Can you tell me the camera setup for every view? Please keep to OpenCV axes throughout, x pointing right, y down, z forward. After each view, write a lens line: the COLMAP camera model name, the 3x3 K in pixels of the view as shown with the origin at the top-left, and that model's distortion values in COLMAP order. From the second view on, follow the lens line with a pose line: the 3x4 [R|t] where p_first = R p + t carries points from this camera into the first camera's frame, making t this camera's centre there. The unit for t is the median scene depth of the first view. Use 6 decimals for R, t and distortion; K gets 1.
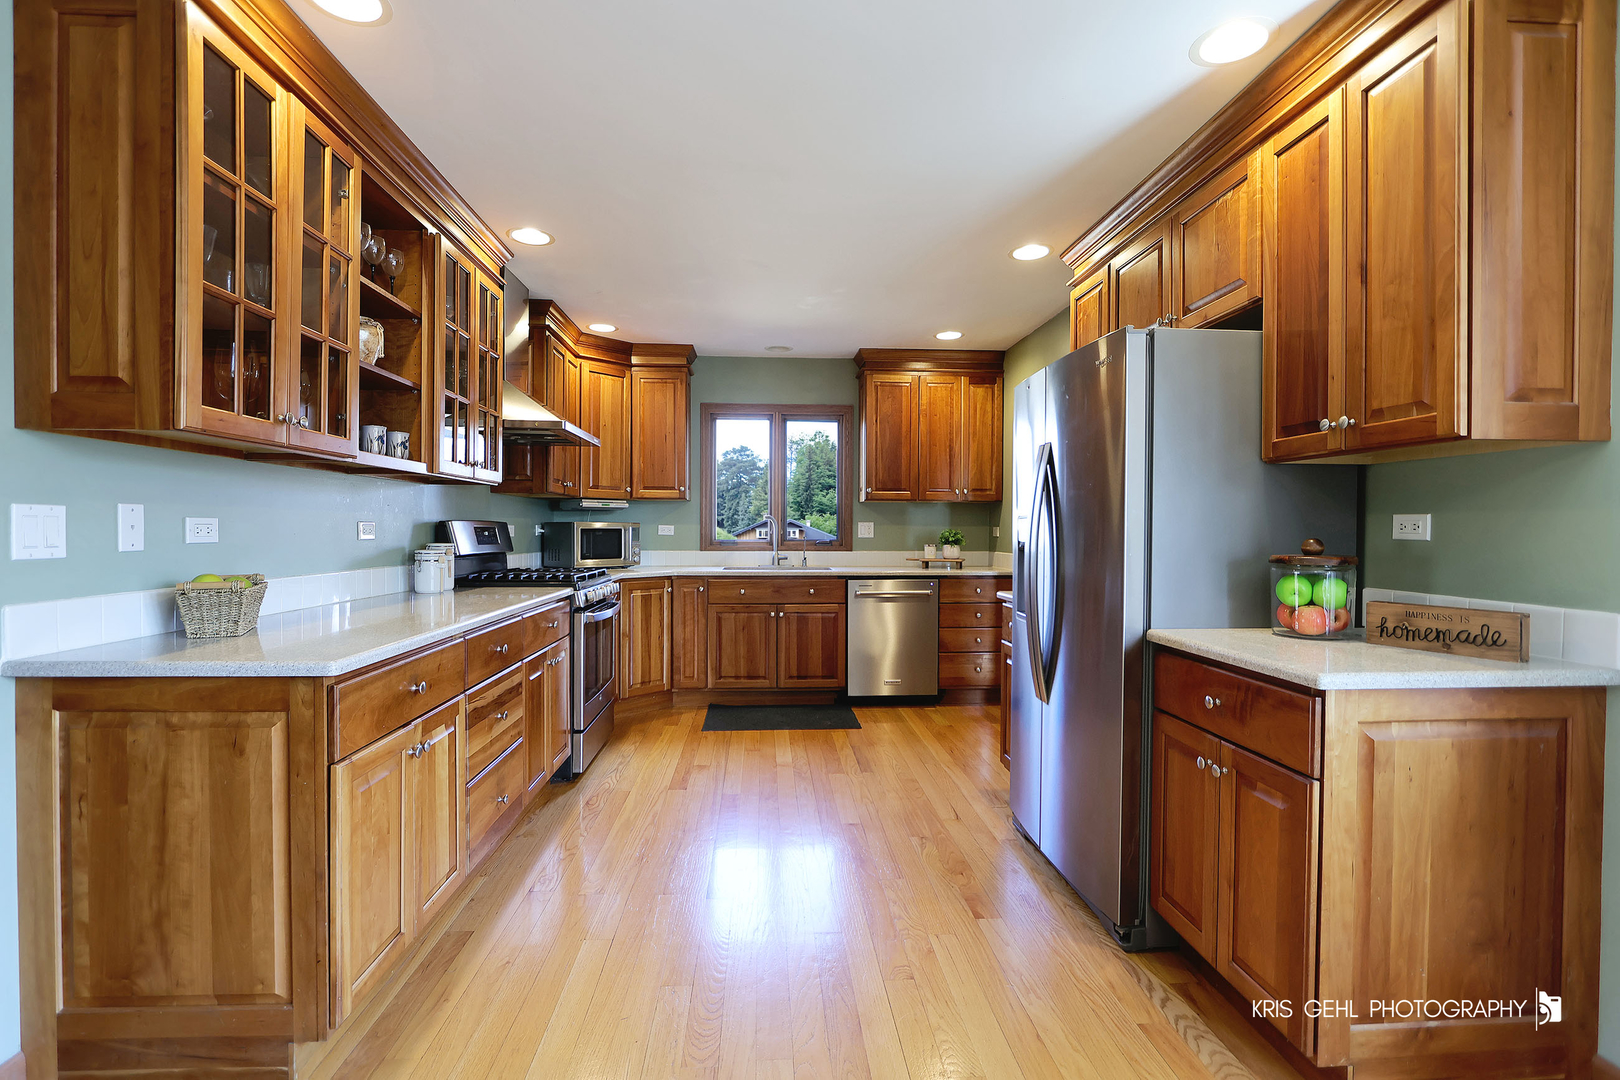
lens RADIAL K [[739.3, 0, 808.6], [0, 739.3, 534.7], [0, 0, 1]] dist [-0.007980, 0.000022]
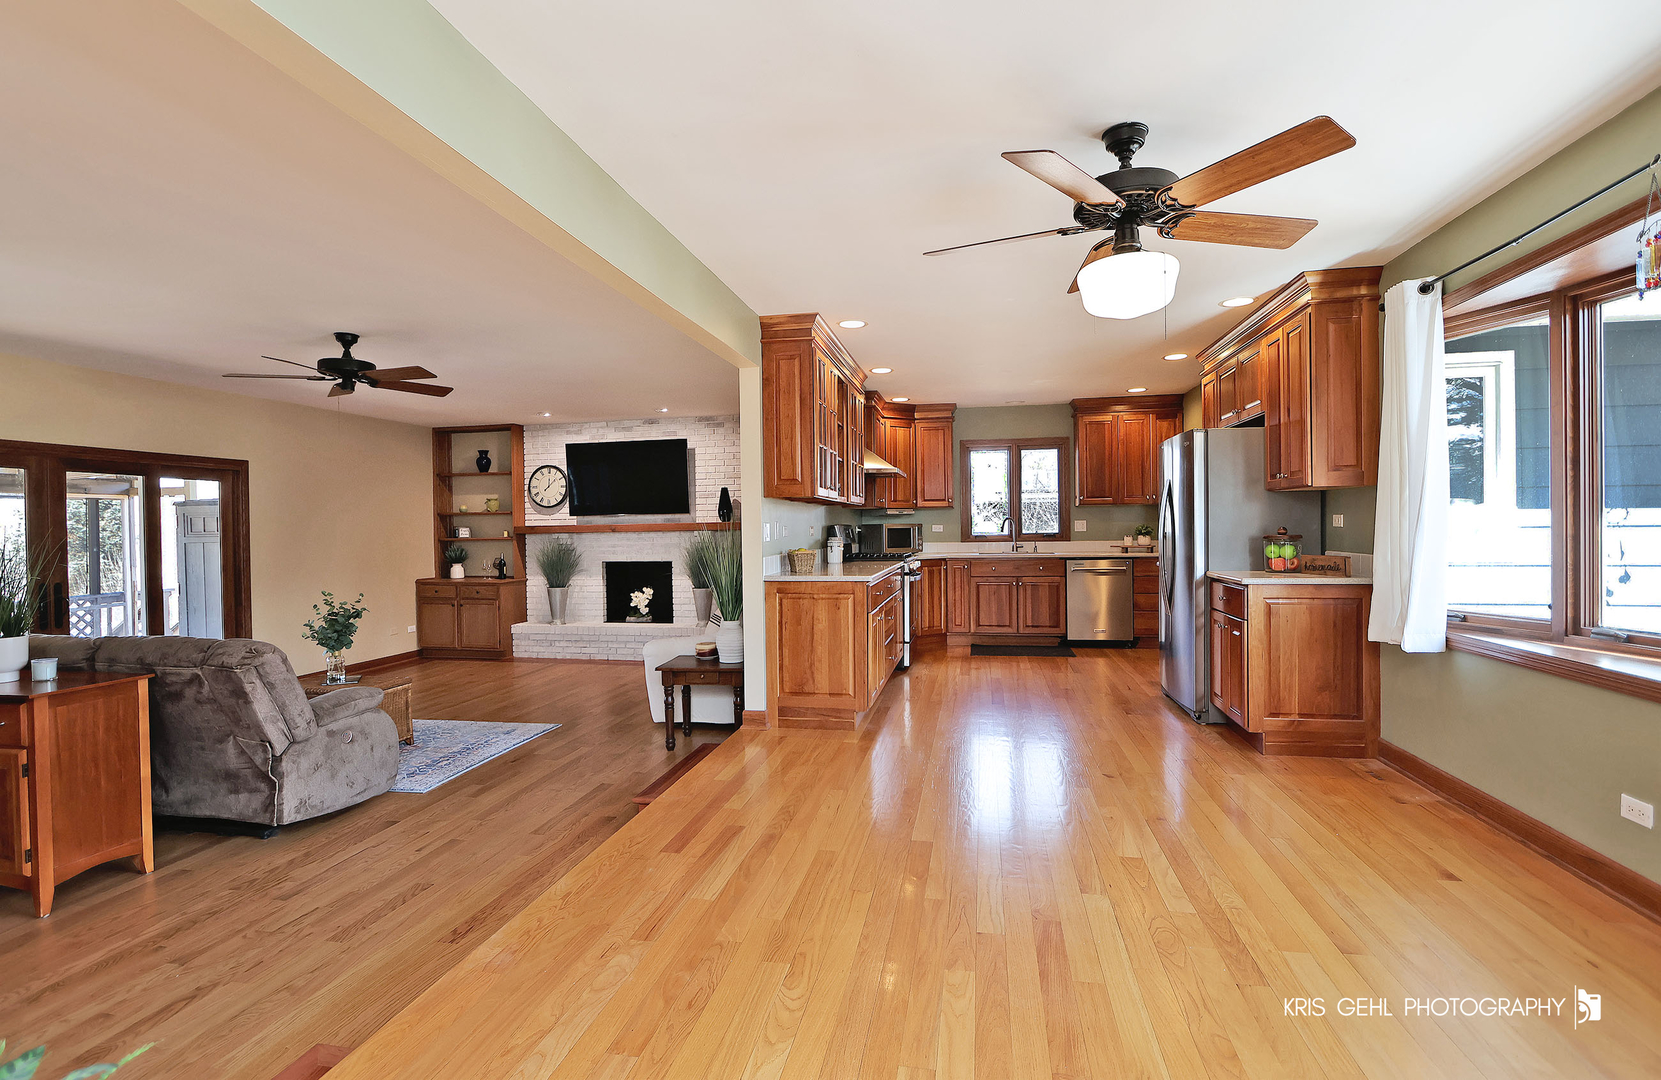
lens RADIAL K [[799.8, 0, 824.4], [0, 799.8, 542.3], [0, 0, 1]] dist [-0.011783, 0.000028]
pose [[0.967185, -0.013203, -0.253730, -0.009380], [0.016247, 0.999819, 0.009905, 0.002259], [0.253553, -0.013703, 0.967224, -0.673316]]
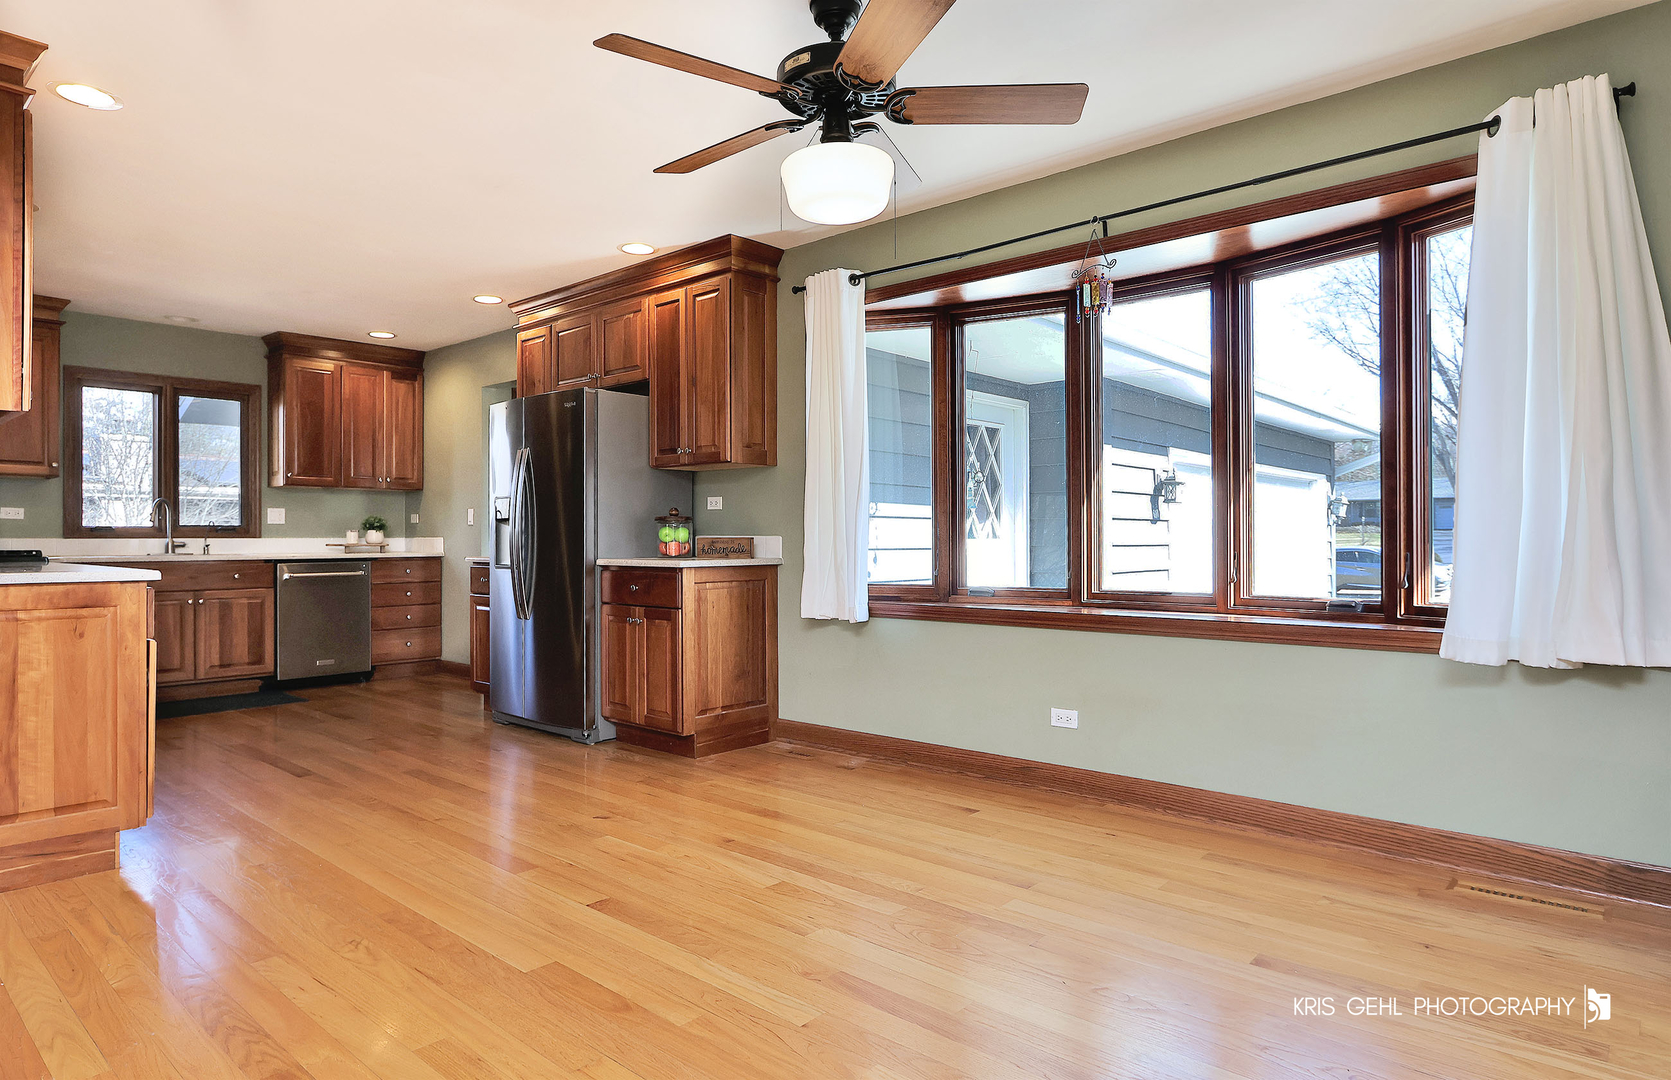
lens RADIAL K [[969.1, 0, 836.3], [0, 969.1, 538.6], [0, 0, 1]] dist [-0.015487, 0.000475]
pose [[0.699783, -0.005522, 0.714335, -0.359764], [0.012084, 0.999919, -0.004109, 0.043321], [-0.714254, 0.011508, 0.699792, -0.467220]]
